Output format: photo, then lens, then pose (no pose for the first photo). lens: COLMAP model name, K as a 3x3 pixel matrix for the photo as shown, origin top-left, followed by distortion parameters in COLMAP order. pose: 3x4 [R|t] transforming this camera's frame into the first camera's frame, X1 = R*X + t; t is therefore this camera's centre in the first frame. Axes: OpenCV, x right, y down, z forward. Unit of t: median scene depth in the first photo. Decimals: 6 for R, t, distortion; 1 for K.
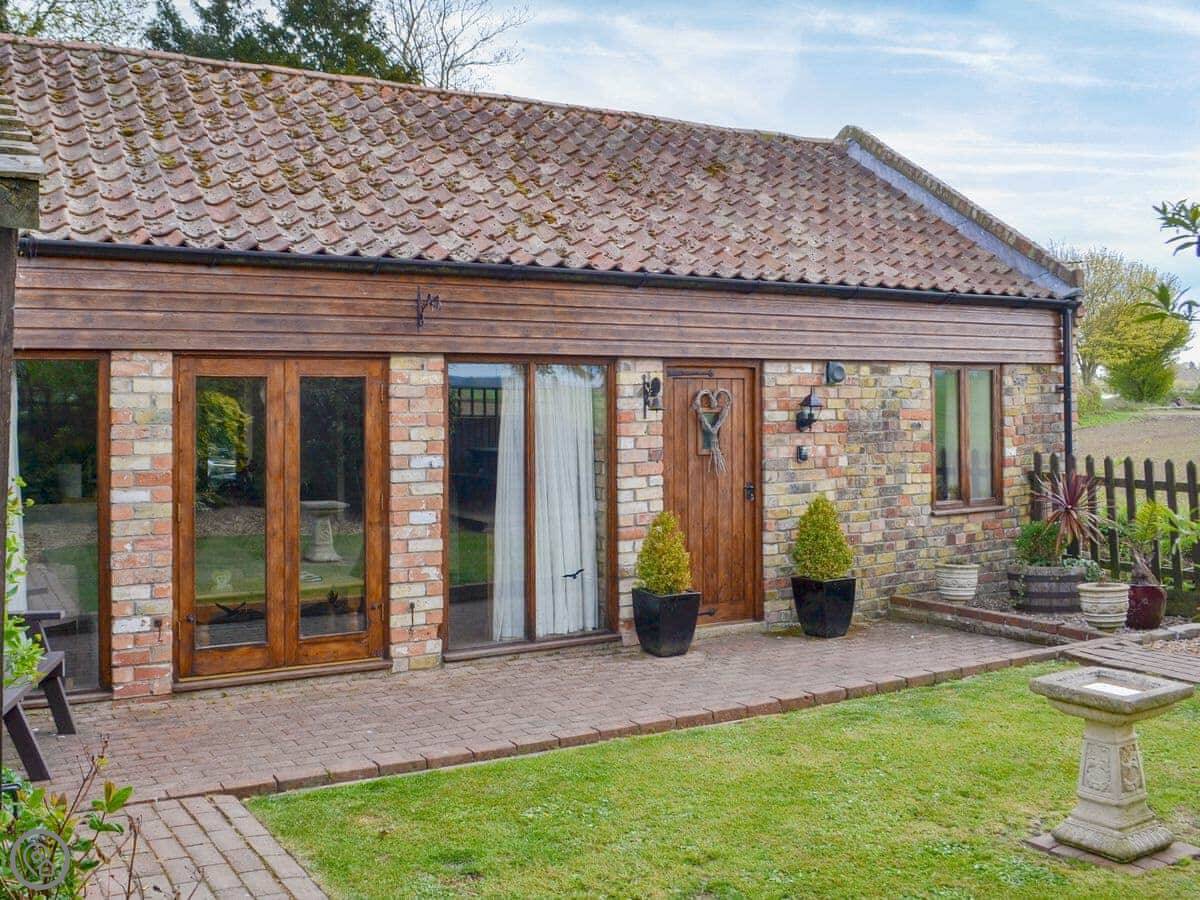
lens RADIAL K [[1176.8, 0, 597.7], [0, 1176.8, 363.0], [0, 0, 1]] dist [-0.042213, -0.001086]
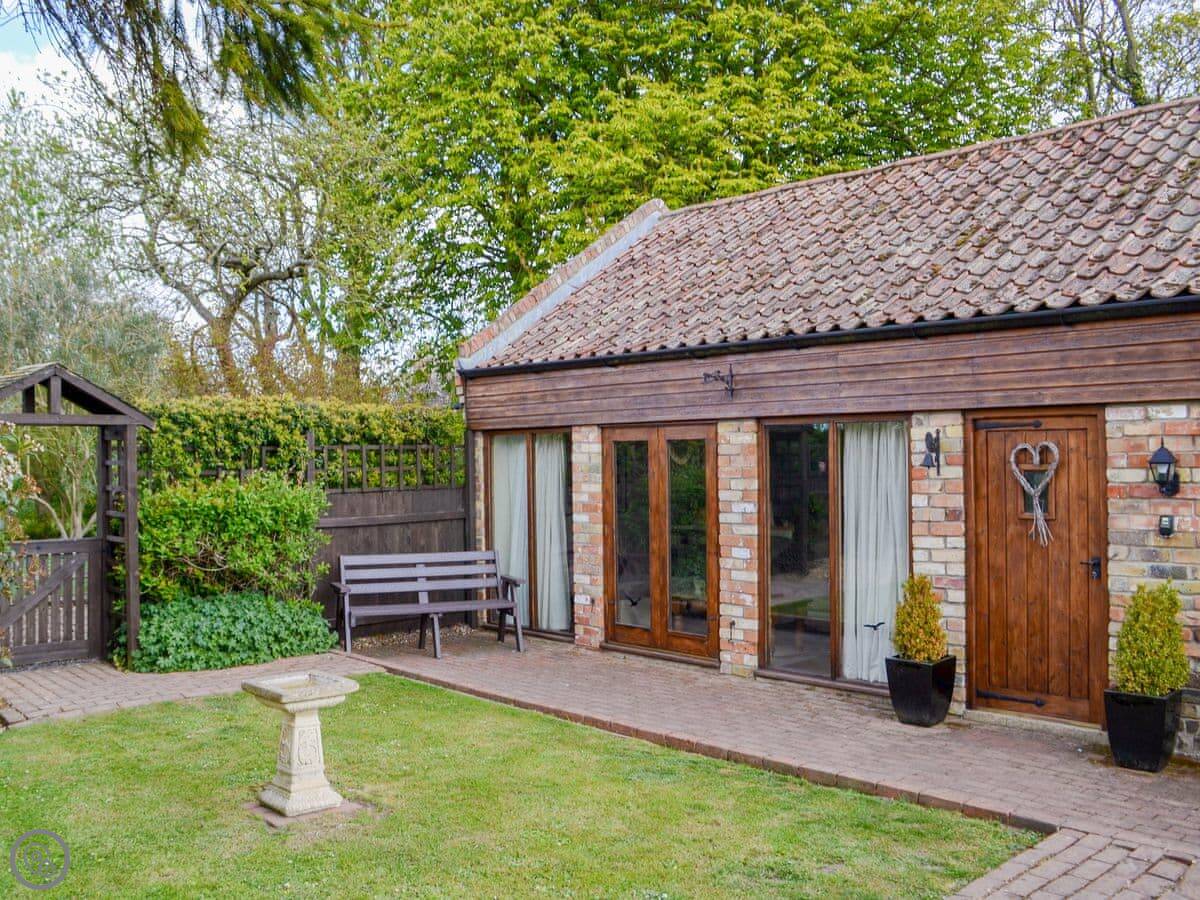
lens RADIAL K [[1183.5, 0, 600.0], [0, 1183.5, 450.0], [0, 0, 1]] dist [-0.070904, -0.003411]
pose [[0.201541, -0.003903, -0.979472, 1.017094], [0.038032, 0.999269, 0.003843, 0.014448], [0.978741, -0.038026, 0.201542, 0.610808]]
